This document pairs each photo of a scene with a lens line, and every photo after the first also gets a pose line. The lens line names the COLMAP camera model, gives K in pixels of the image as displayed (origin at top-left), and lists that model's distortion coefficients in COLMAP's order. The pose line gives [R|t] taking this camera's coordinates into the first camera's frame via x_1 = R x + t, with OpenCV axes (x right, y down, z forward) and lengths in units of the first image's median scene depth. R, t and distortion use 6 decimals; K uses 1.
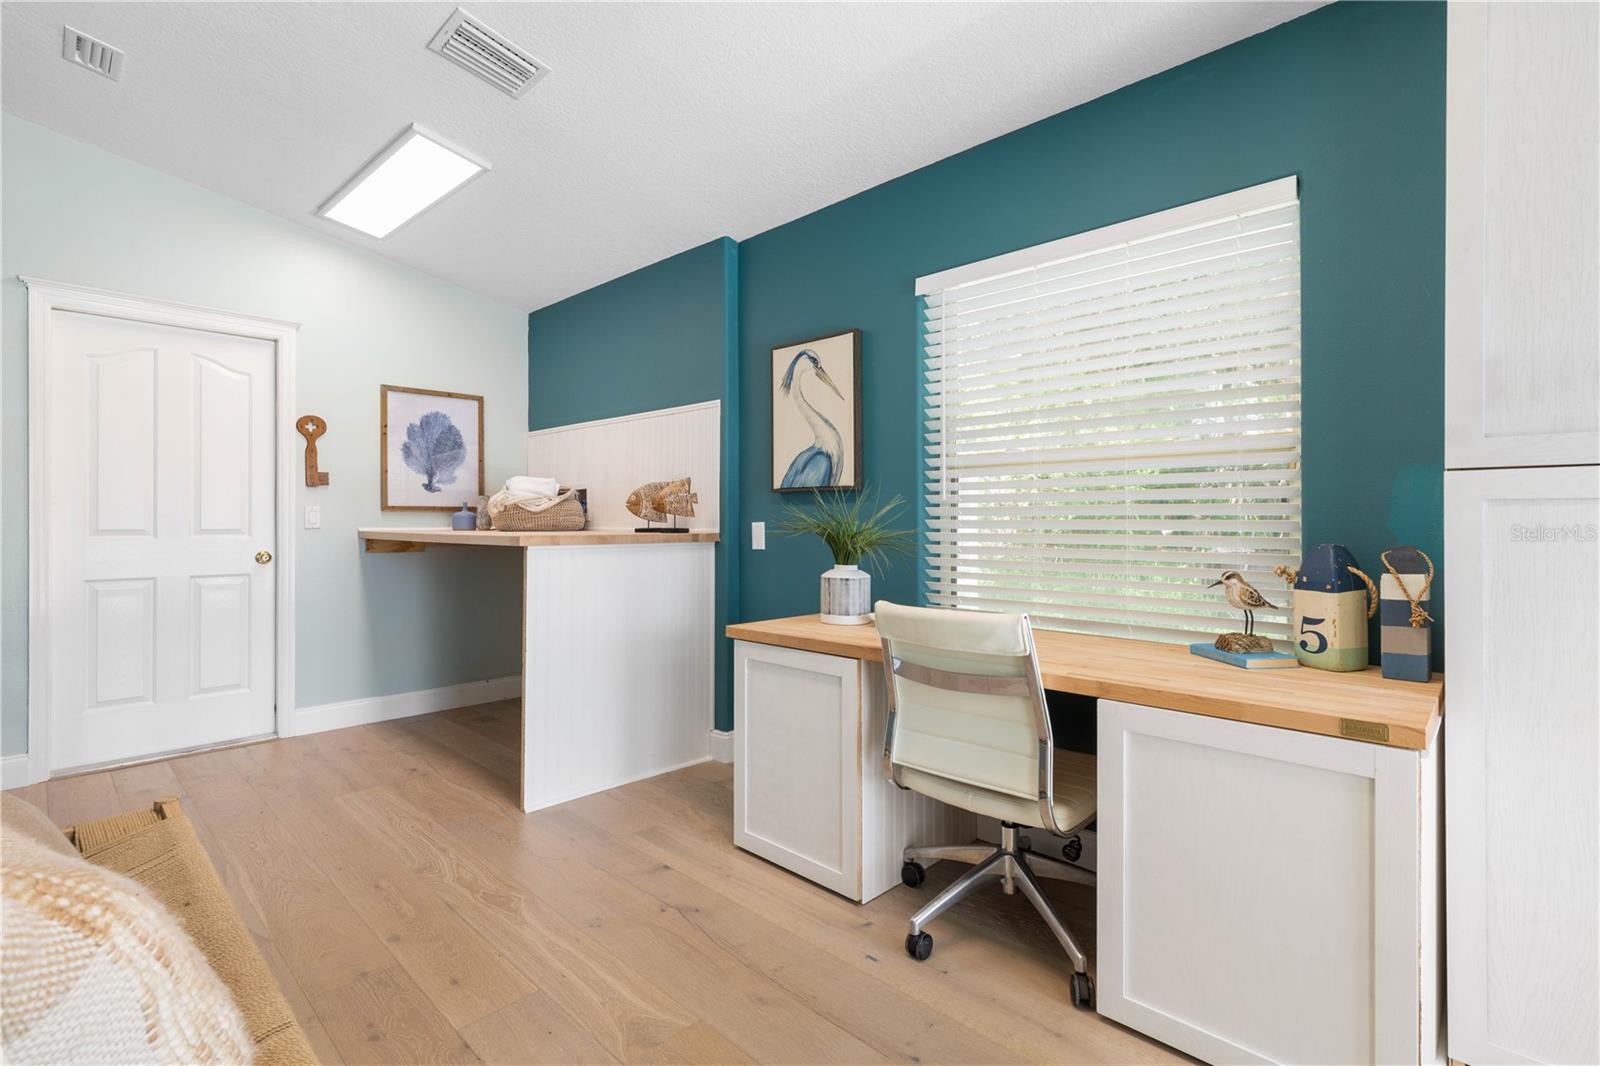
lens RADIAL K [[726.2, 0, 800.8], [0, 726.2, 523.3], [0, 0, 1]] dist [0.004234, -0.000423]
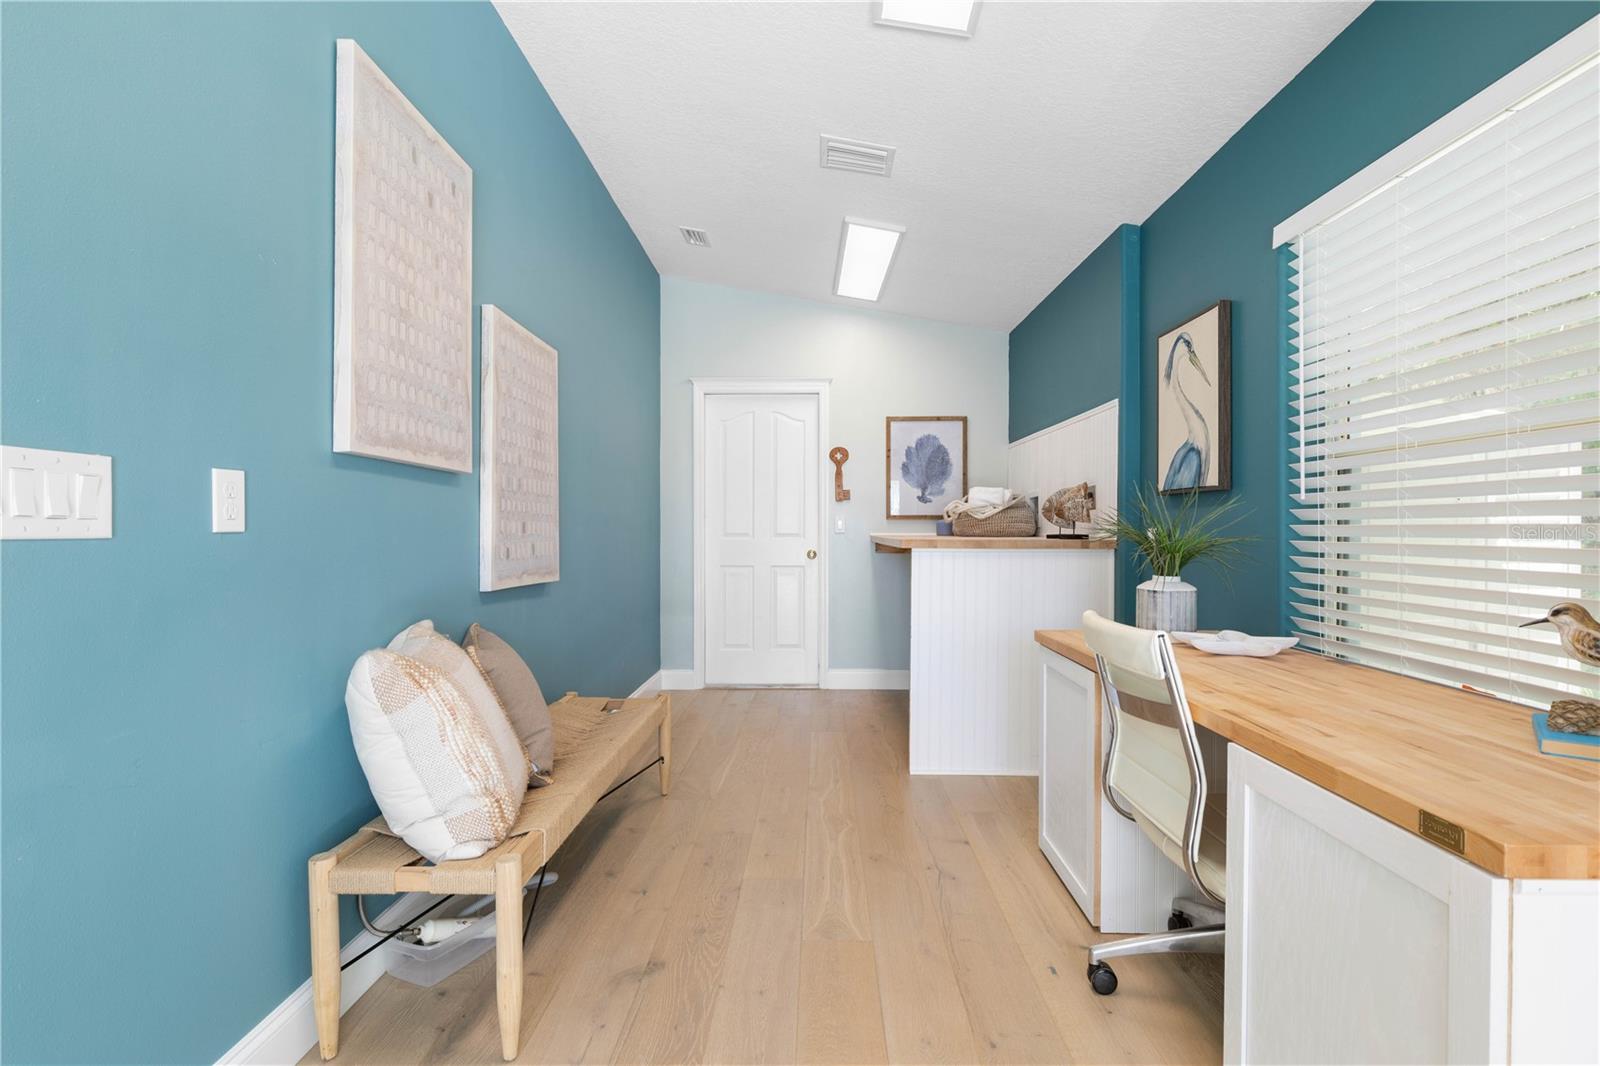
lens RADIAL K [[808.7, 0, 868.8], [0, 808.7, 539.3], [0, 0, 1]] dist [-0.002904, 0.002525]
pose [[0.682194, 0.009392, -0.731111, 0.441392], [-0.002223, 0.999940, 0.010770, 0.002138], [0.731168, -0.005722, 0.682173, 0.046051]]
